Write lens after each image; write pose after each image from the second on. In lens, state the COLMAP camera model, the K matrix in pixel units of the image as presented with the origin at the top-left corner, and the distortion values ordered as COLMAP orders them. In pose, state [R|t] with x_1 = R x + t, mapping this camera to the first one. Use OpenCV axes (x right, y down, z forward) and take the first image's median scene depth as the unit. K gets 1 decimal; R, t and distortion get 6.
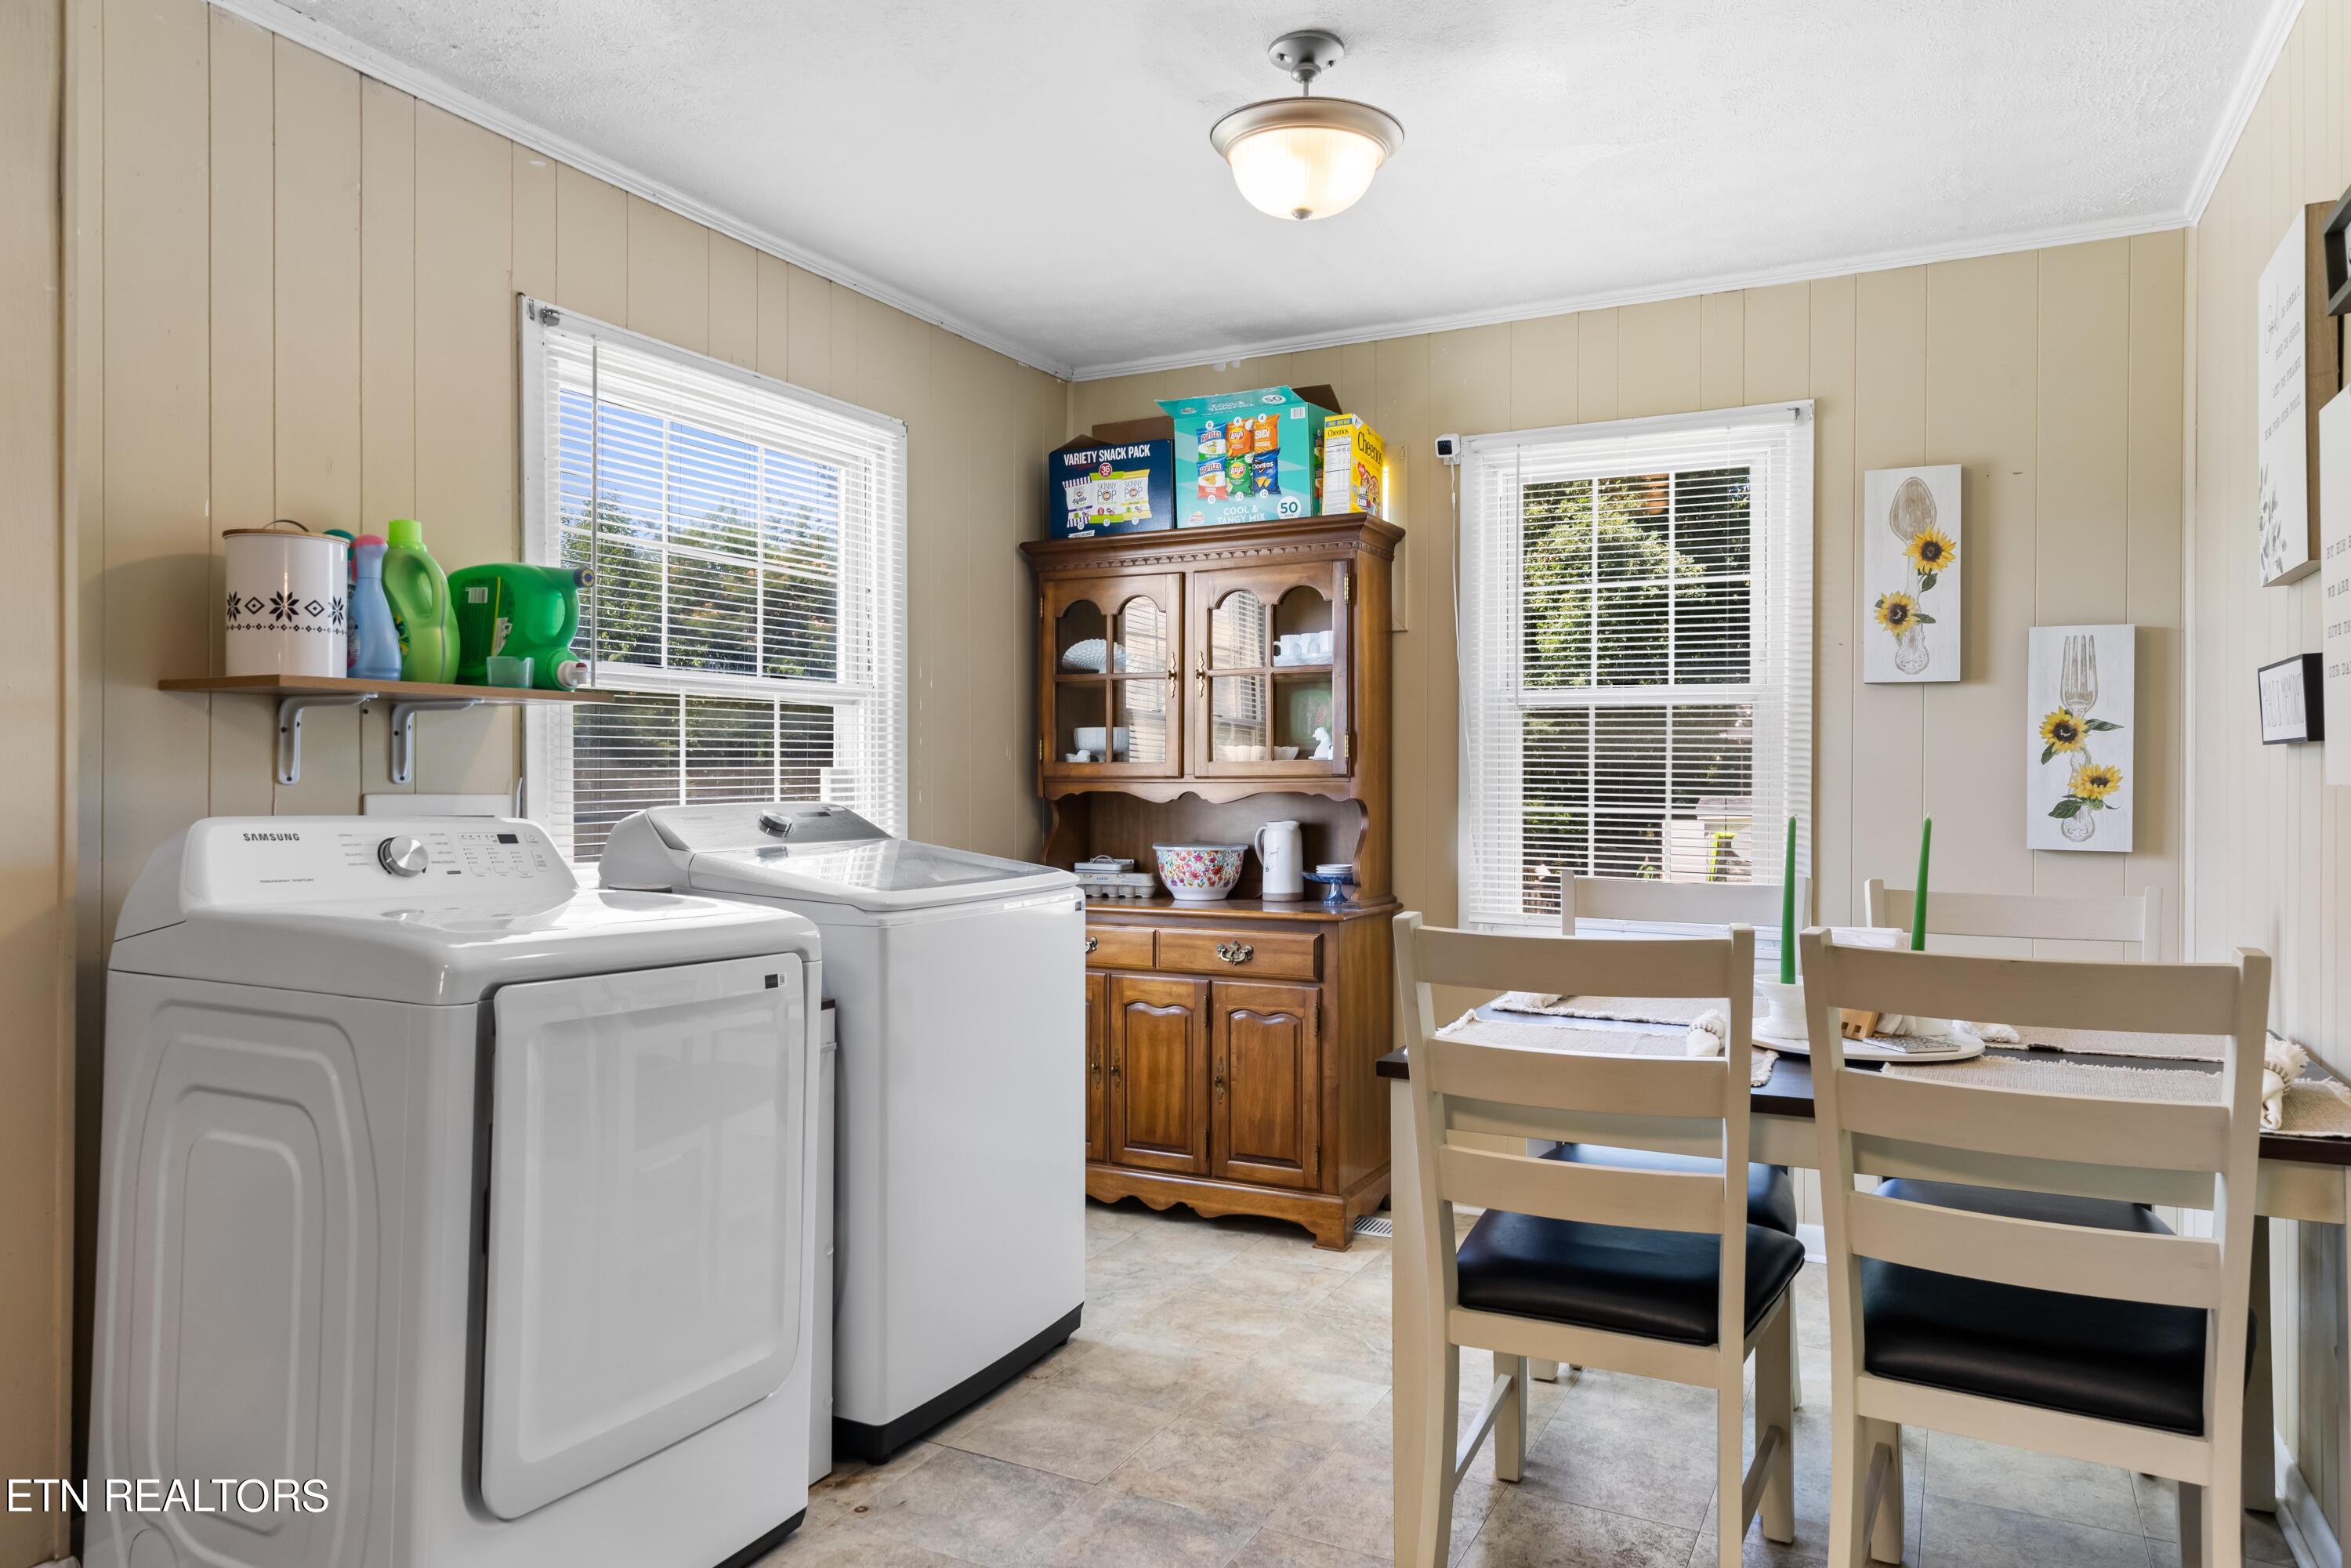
lens RADIAL K [[1500.7, 0, 1175.5], [0, 1500.7, 784.0], [0, 0, 1]] dist [0.003987, 0.000779]
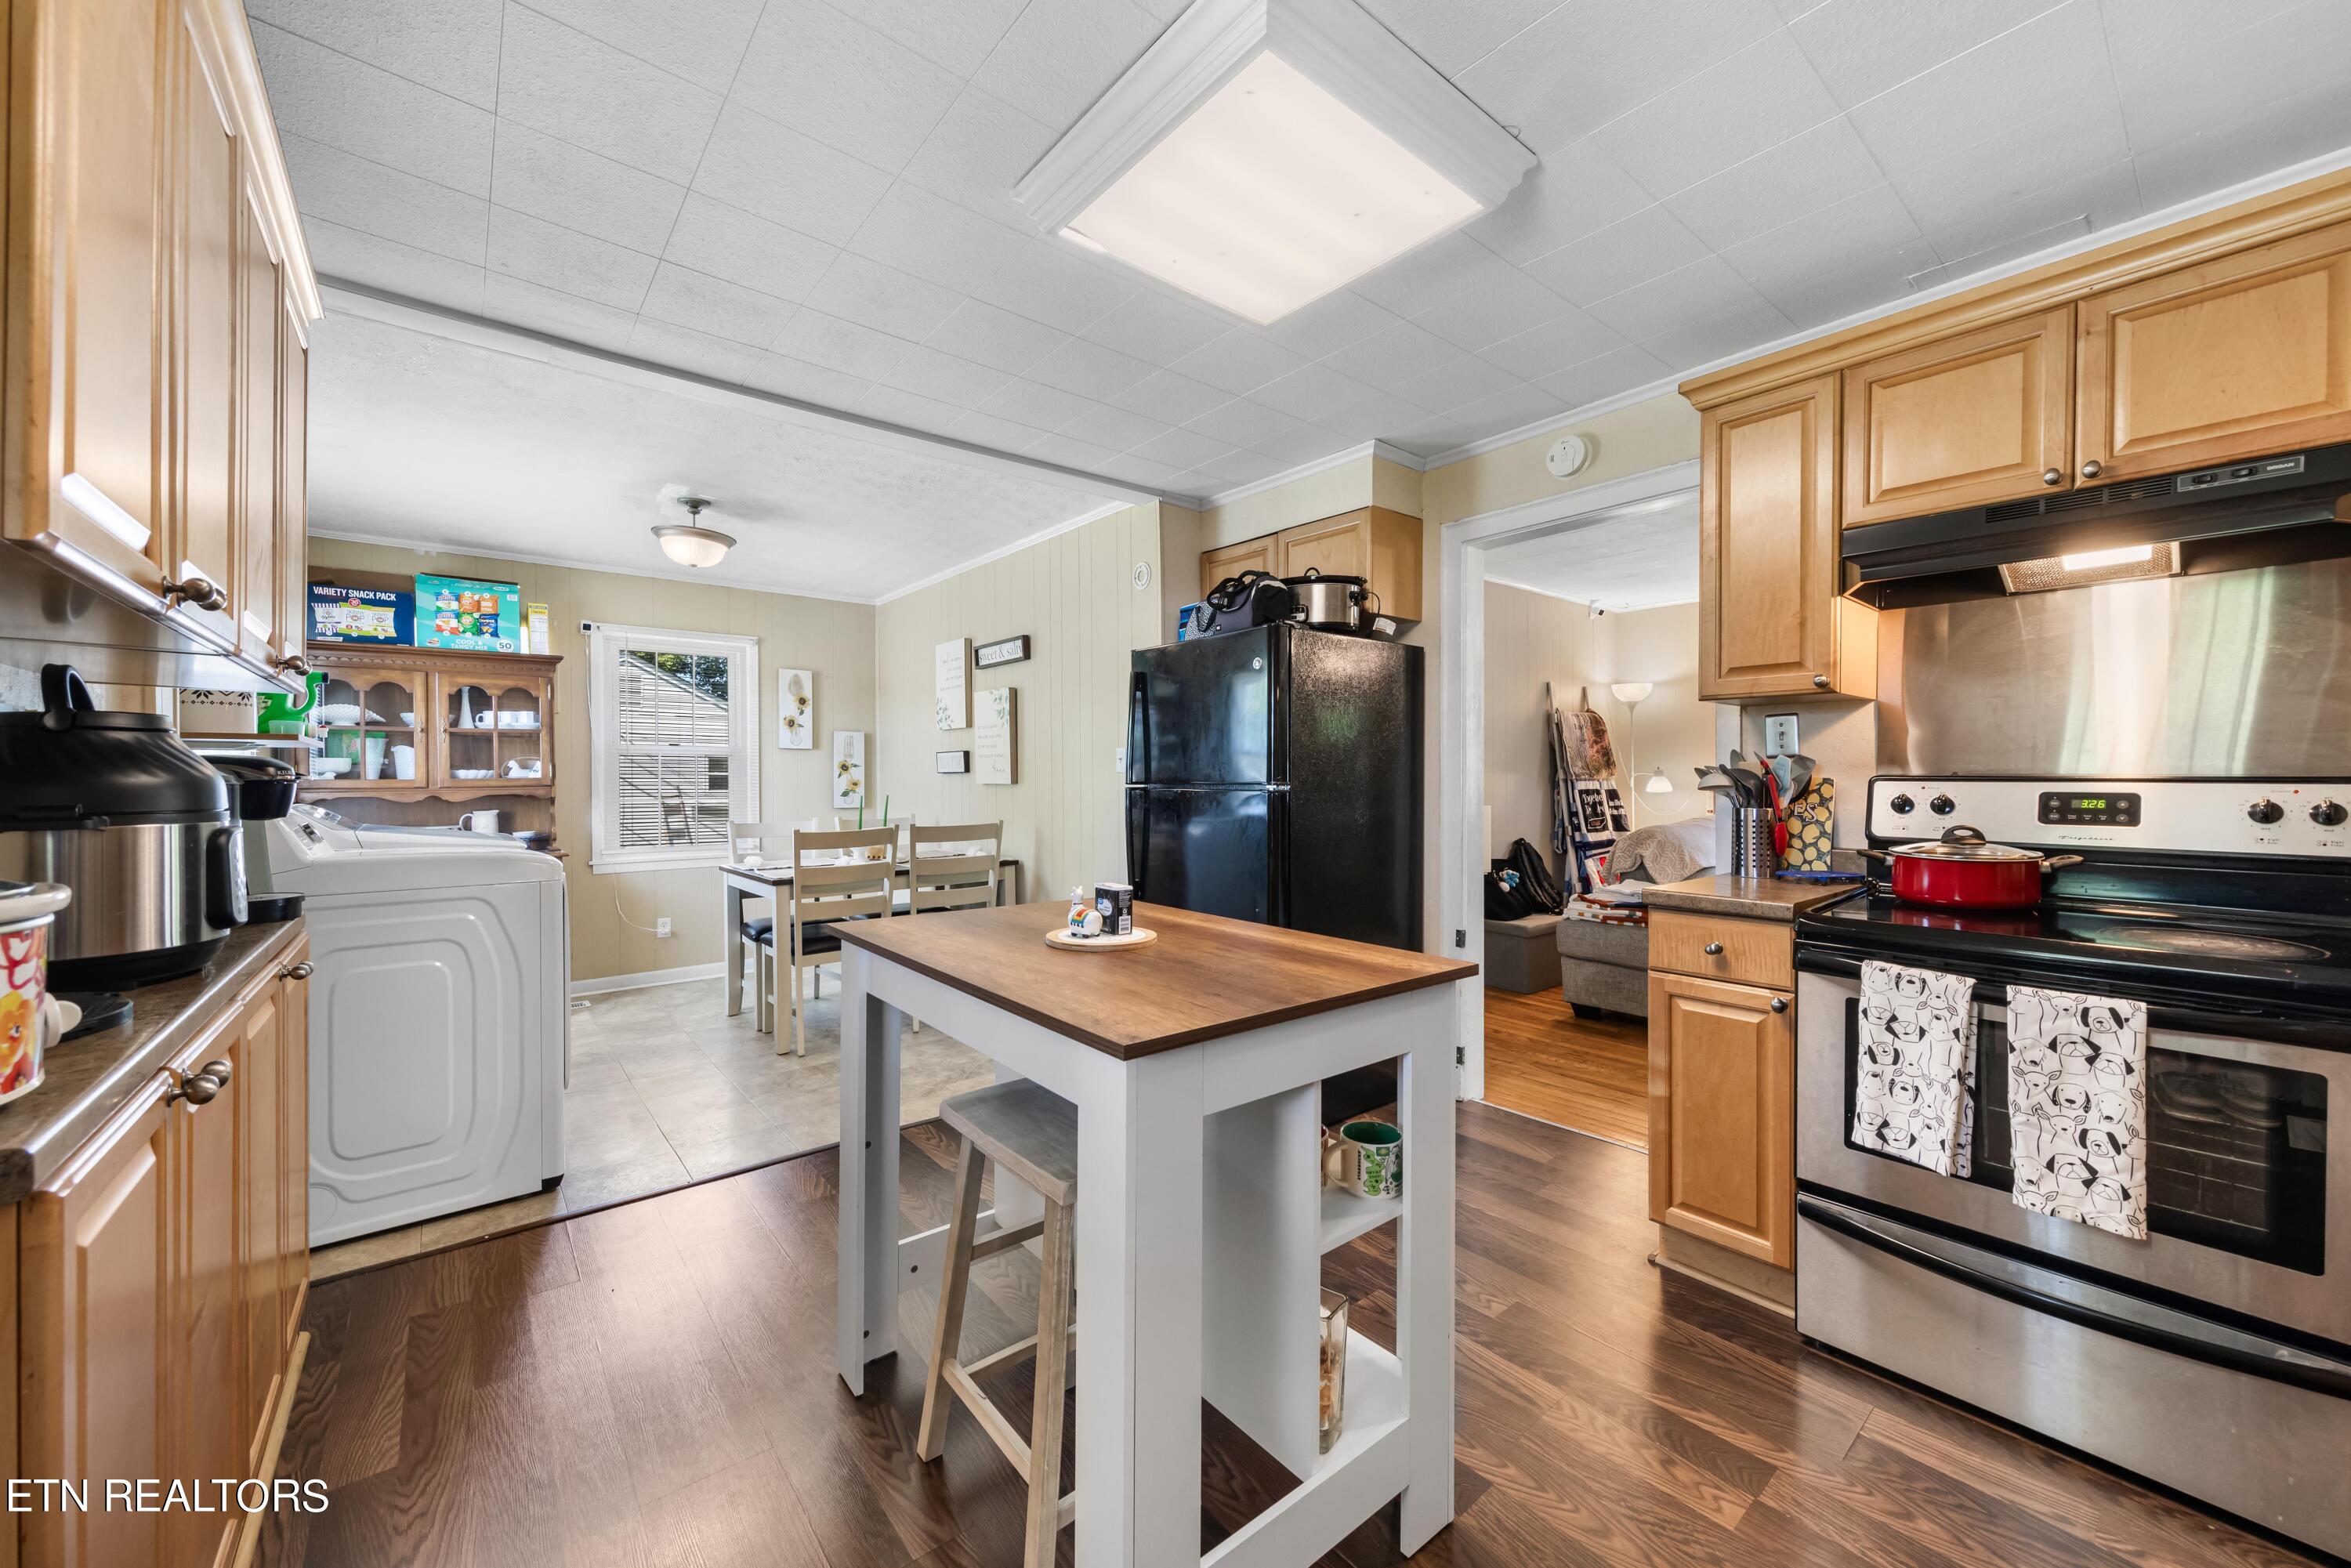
lens RADIAL K [[883.8, 0, 1175.5], [0, 883.8, 784.0], [0, 0, 1]] dist [0.000235, 0.000002]
pose [[0.383509, -0.010113, 0.923482, -0.638974], [0.012901, 0.999901, 0.005592, -0.003128], [-0.923447, 0.009769, 0.383602, -0.219764]]
